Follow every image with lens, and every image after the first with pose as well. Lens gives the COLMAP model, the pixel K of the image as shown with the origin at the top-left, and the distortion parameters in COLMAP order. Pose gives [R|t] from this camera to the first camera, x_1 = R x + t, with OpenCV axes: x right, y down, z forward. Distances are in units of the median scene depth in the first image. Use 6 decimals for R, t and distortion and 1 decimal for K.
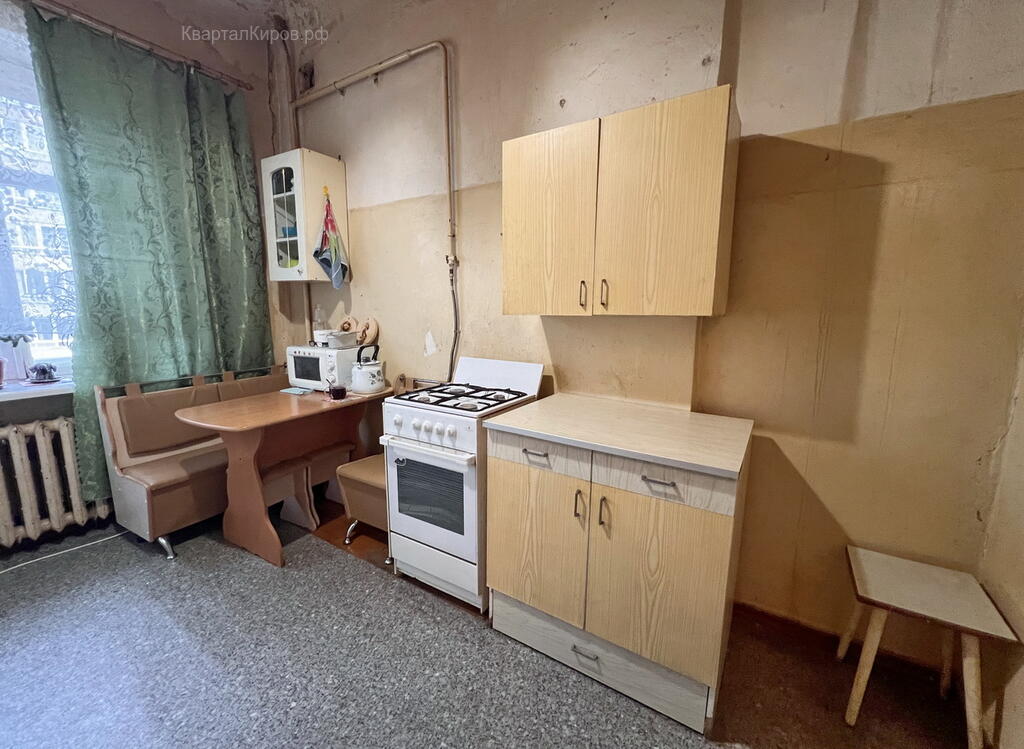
lens RADIAL K [[425.0, 0, 512.0], [0, 425.0, 374.5], [0, 0, 1]] dist [0.000811, -0.000046]
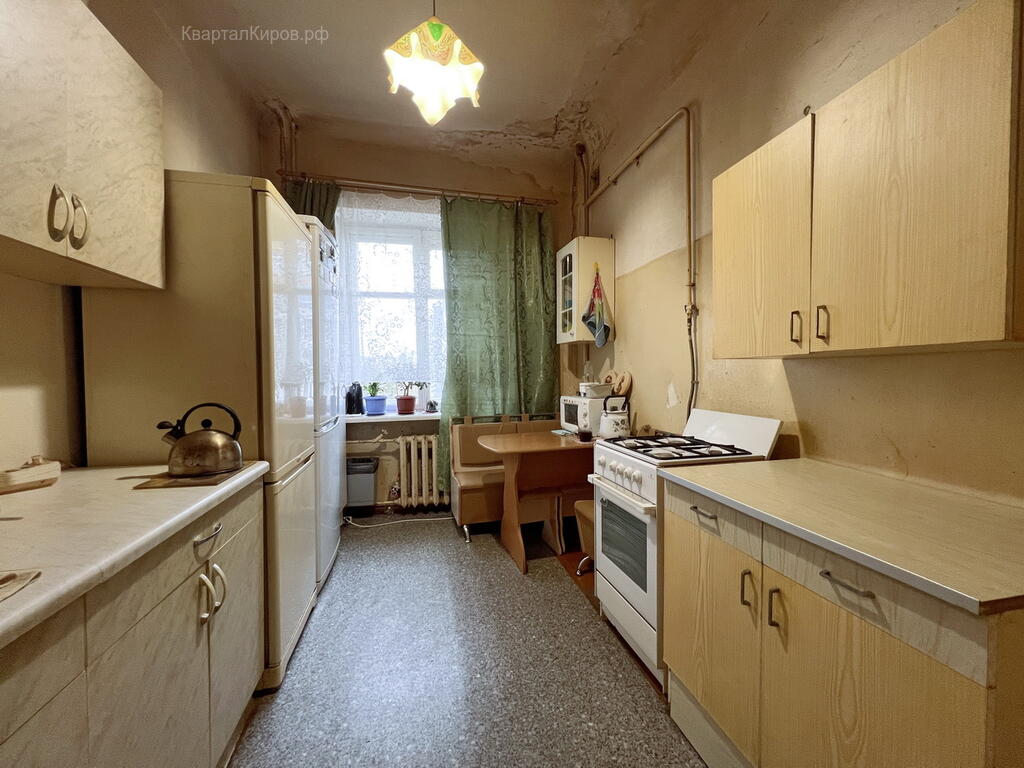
lens RADIAL K [[411.7, 0, 510.6], [0, 411.7, 384.4], [0, 0, 1]] dist [0.001029, 0.000508]
pose [[0.715066, 0.005655, -0.699034, 0.229113], [-0.095561, 0.991371, -0.089733, 0.026057], [0.692495, 0.130965, 0.709436, 0.070235]]
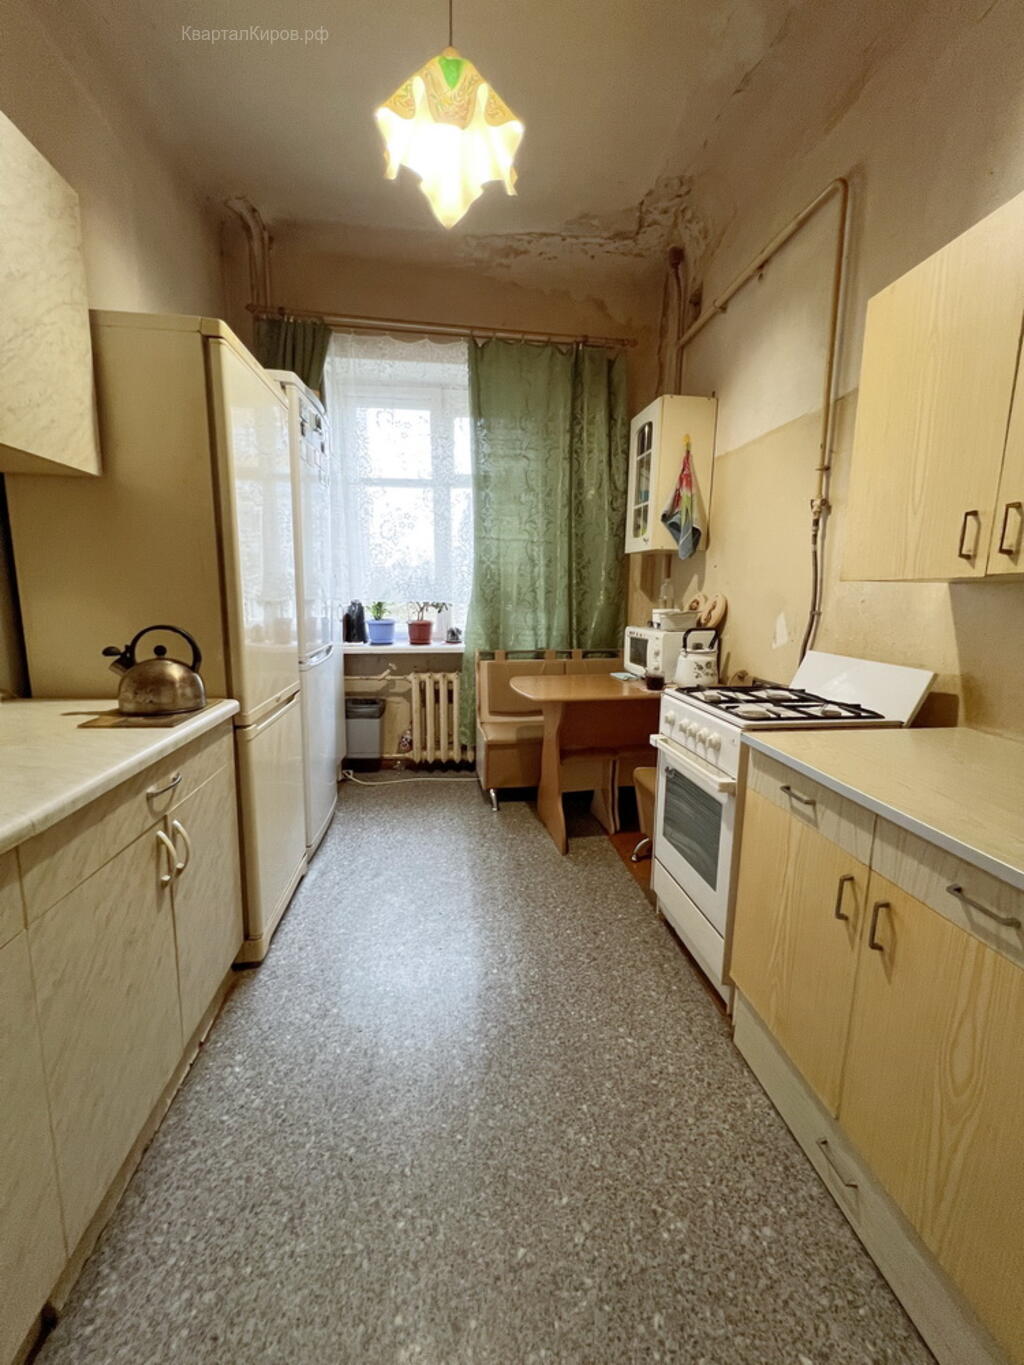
lens RADIAL K [[548.8, 0, 510.0], [0, 548.8, 678.4], [0, 0, 1]] dist [0.001029, 0.000508]
pose [[0.636498, 0.122209, -0.761535, 0.244261], [-0.128440, 0.990375, 0.051581, 0.017811], [0.760509, 0.064980, 0.646068, 0.094719]]
